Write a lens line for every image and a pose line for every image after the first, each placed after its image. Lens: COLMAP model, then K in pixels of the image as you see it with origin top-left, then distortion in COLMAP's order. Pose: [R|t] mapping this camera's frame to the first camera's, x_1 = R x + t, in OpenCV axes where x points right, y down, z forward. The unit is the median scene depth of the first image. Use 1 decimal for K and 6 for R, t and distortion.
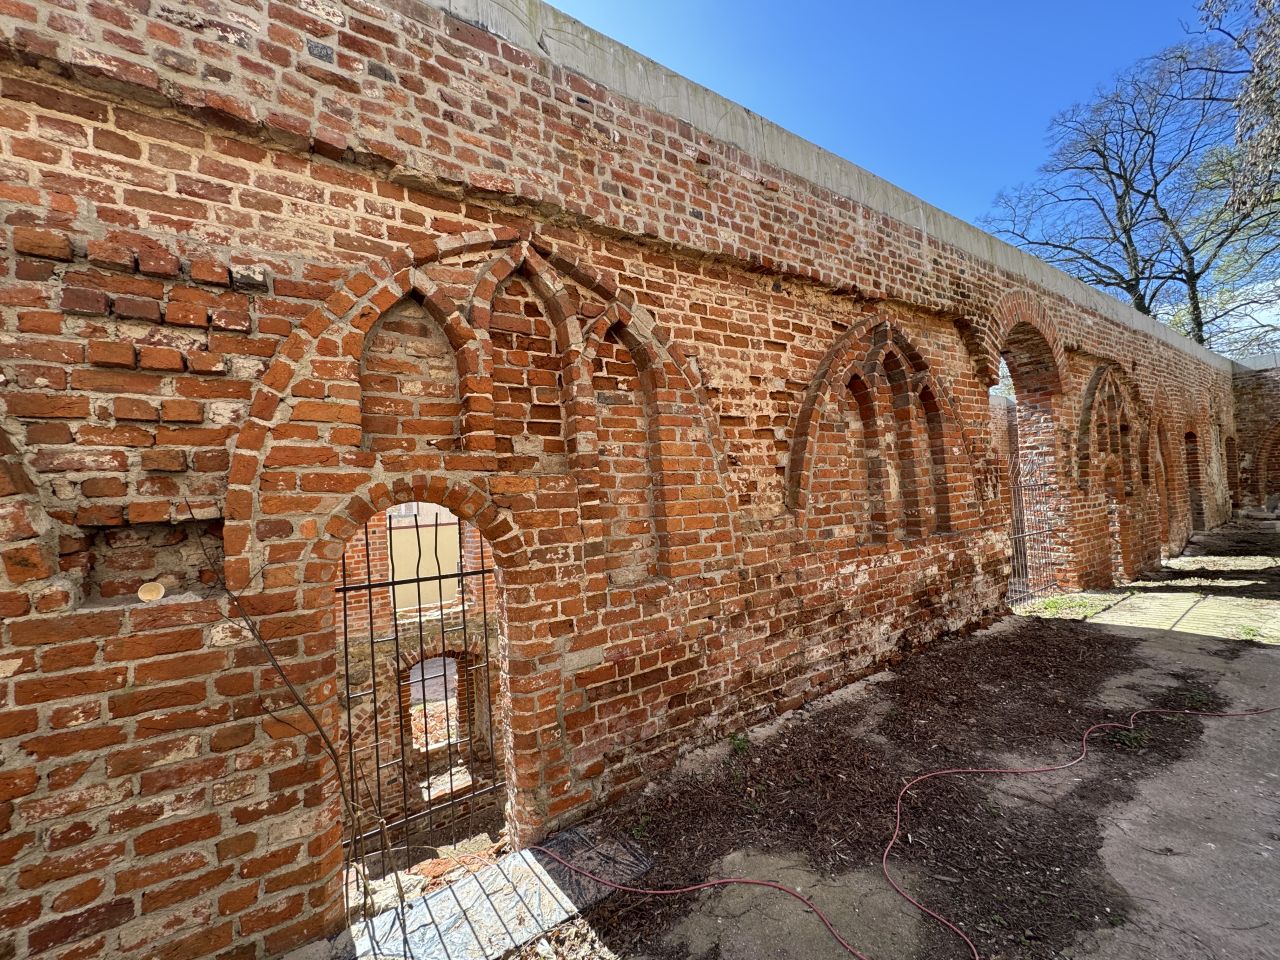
lens RADIAL K [[512.3, 0, 629.5], [0, 512.3, 488.7], [0, 0, 1]] dist [-0.013956, 0.004662]
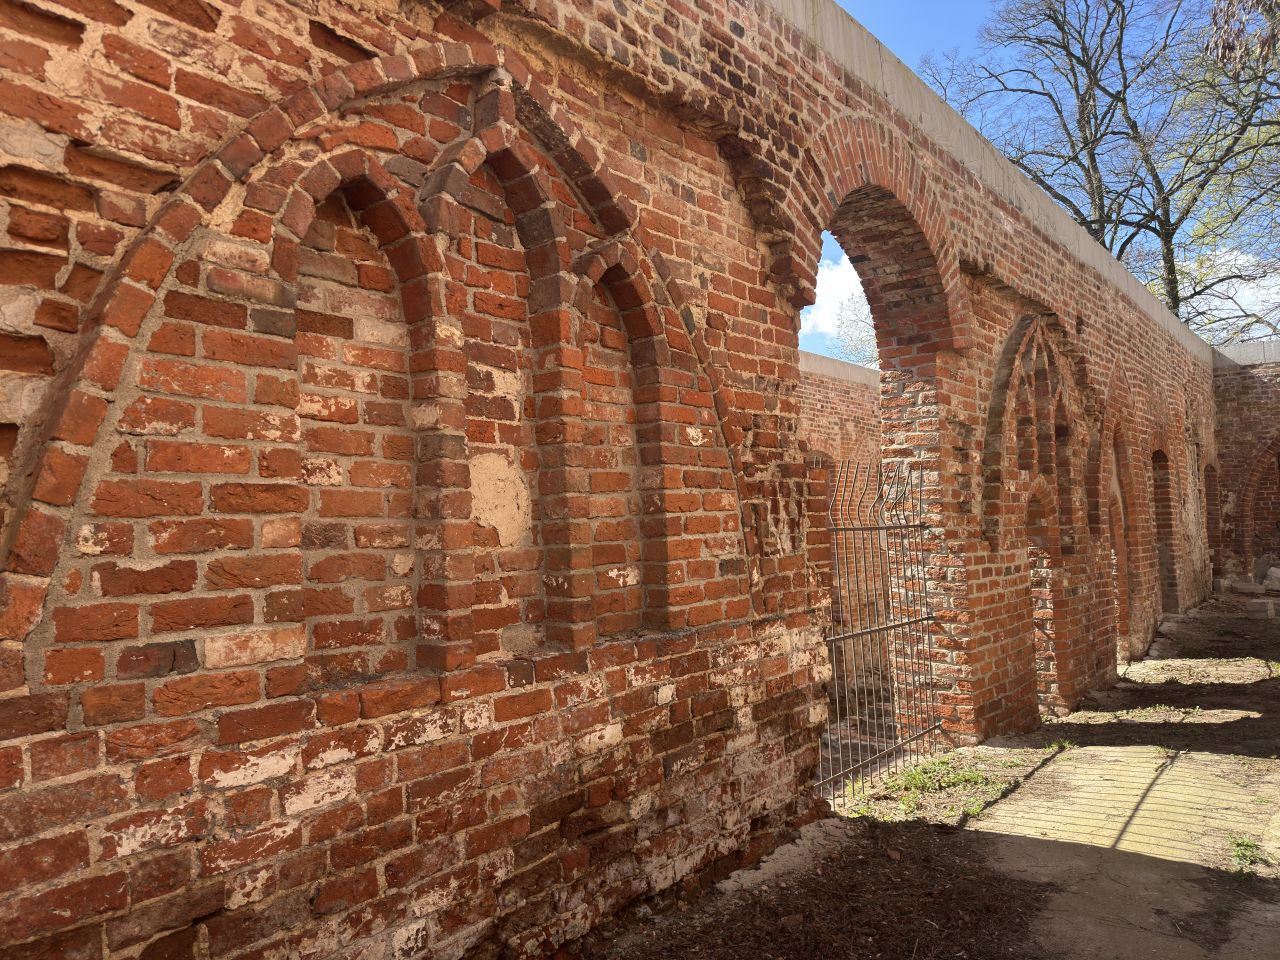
lens RADIAL K [[897.0, 0, 631.0], [0, 897.0, 484.0], [0, 0, 1]] dist [0.050655, -0.040177]
pose [[0.953666, 0.045372, 0.297428, 0.344423], [-0.032471, 0.998311, -0.048174, 0.002714], [-0.299111, 0.036285, 0.953528, 0.292778]]
